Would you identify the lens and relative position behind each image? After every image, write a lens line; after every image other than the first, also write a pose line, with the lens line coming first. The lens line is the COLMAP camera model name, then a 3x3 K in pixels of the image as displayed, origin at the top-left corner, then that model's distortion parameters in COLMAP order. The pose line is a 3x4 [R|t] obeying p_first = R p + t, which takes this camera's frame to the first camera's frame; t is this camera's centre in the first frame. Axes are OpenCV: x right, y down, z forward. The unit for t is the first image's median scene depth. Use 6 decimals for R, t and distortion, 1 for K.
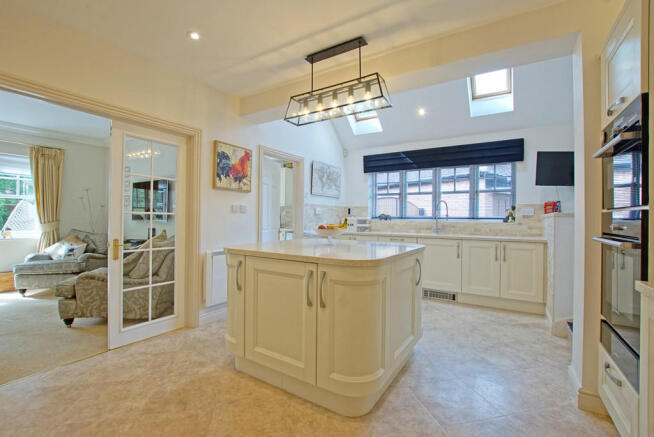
lens RADIAL K [[293.4, 0, 326.5], [0, 293.4, 220.4], [0, 0, 1]] dist [-0.017701, 0.000159]
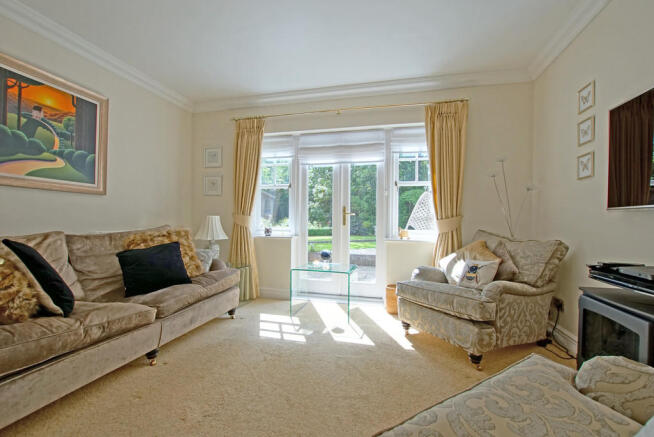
lens RADIAL K [[293.4, 0, 326.5], [0, 293.4, 219.8], [0, 0, 1]] dist [-0.017701, 0.000159]
pose [[0.316421, -0.004064, -0.948610, -0.440595], [-0.011531, 0.999900, -0.008130, 0.018987], [0.948549, 0.013511, 0.316343, 0.550975]]
